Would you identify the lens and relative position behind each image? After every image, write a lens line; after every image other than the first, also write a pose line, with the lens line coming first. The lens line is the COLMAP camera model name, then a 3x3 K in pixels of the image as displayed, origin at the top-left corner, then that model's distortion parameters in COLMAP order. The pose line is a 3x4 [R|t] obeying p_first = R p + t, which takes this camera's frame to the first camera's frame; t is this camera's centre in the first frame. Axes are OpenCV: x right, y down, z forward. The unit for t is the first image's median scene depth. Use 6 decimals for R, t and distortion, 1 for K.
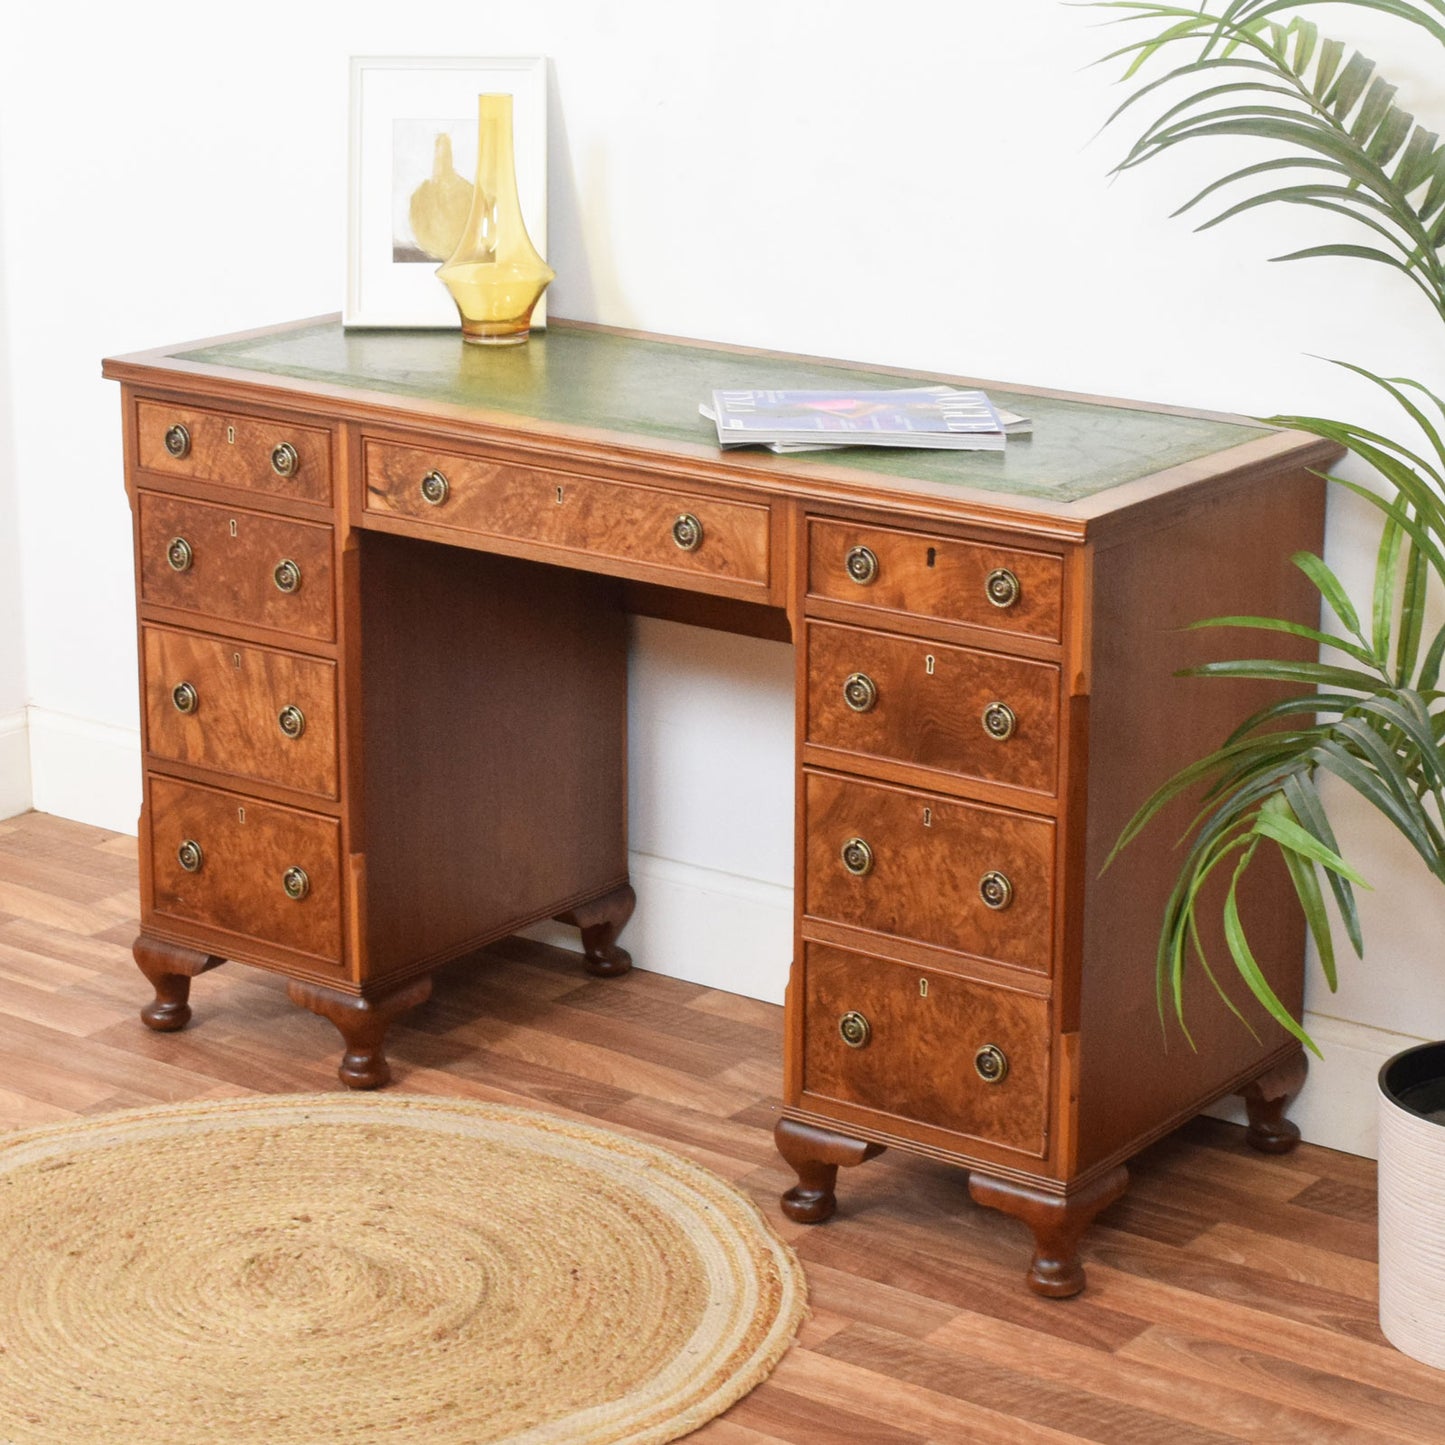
lens RADIAL K [[3826.8, 0, 730.5], [0, 3826.8, 707.0], [0, 0, 1]] dist [-0.047964, 0.000000]
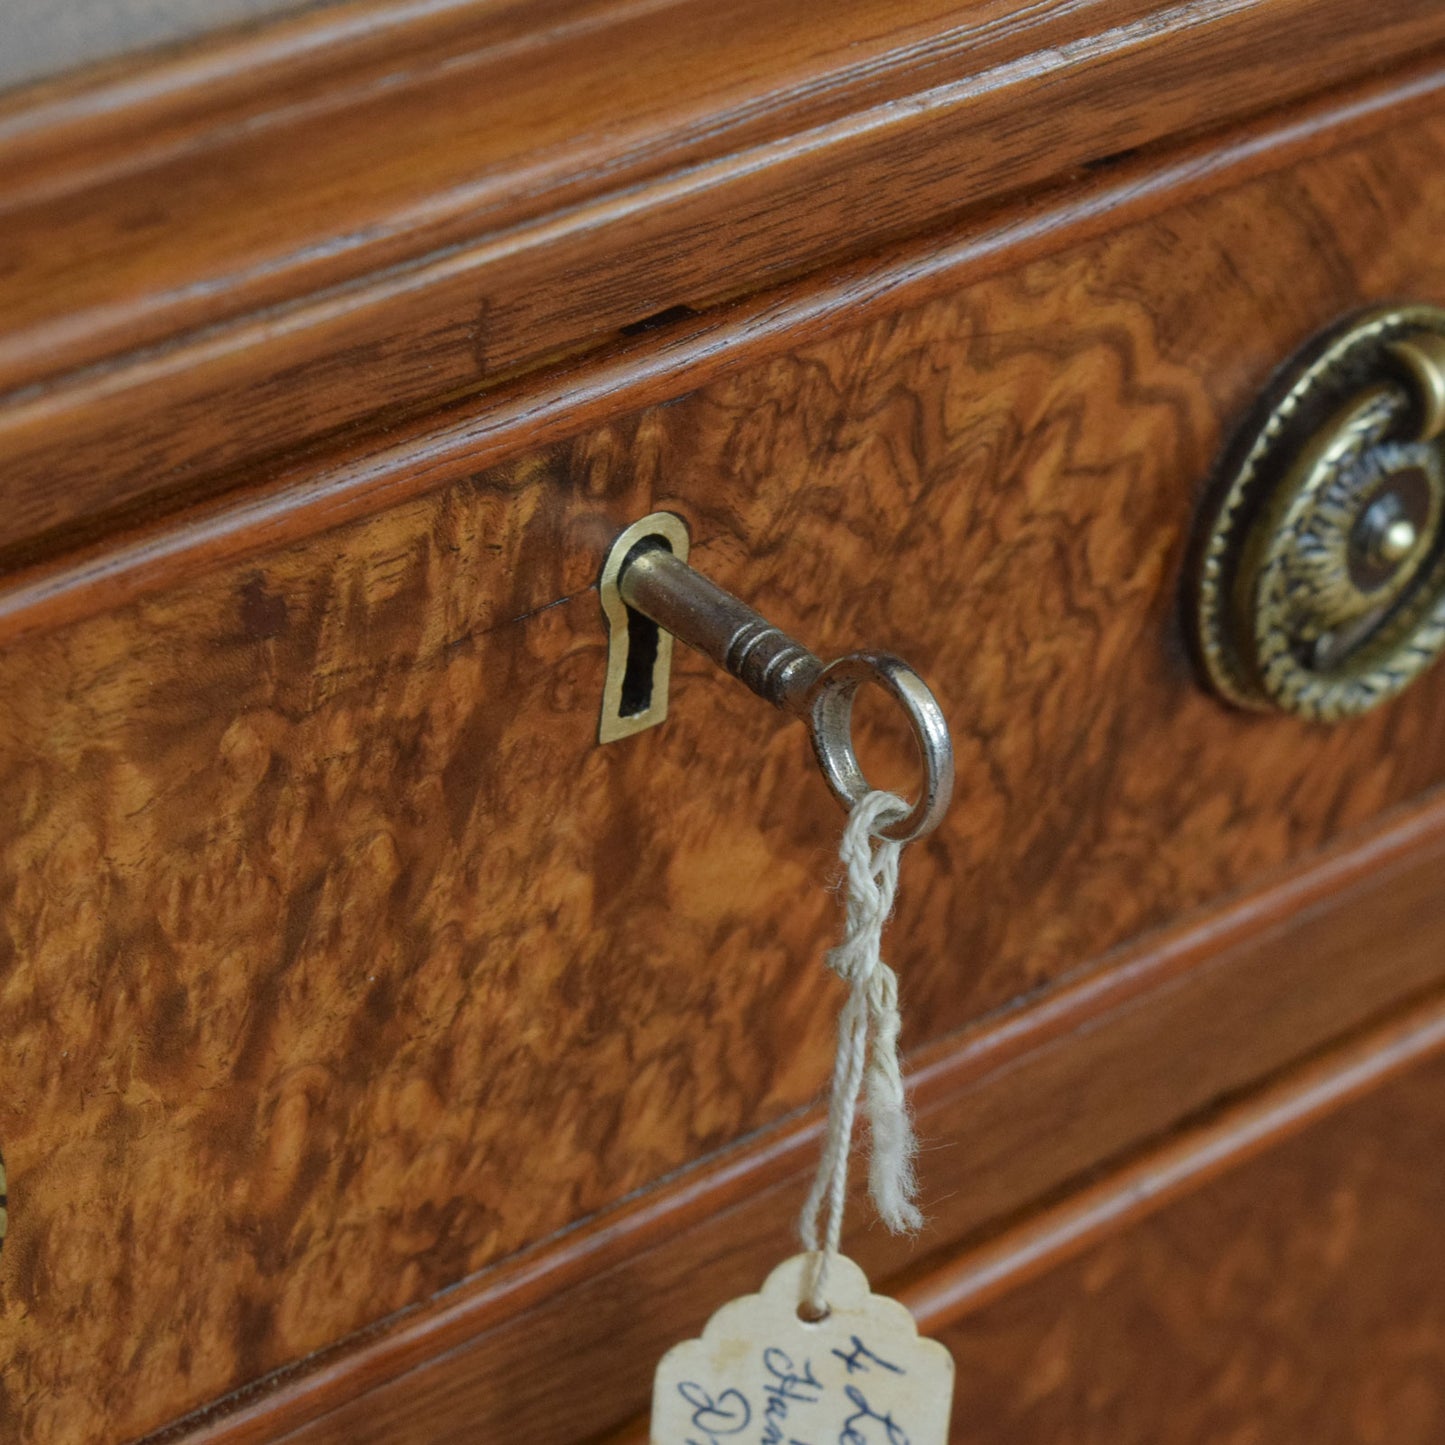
lens RADIAL K [[4883.5, 0, 724.0], [0, 4883.5, 722.9], [0, 0, 1]] dist [0.077378, 0.000000]
pose [[0.191466, -0.516727, 0.834466, -0.222983], [0.202454, 0.852704, 0.481568, -0.121766], [-0.960392, 0.076737, 0.267877, 1.069131]]
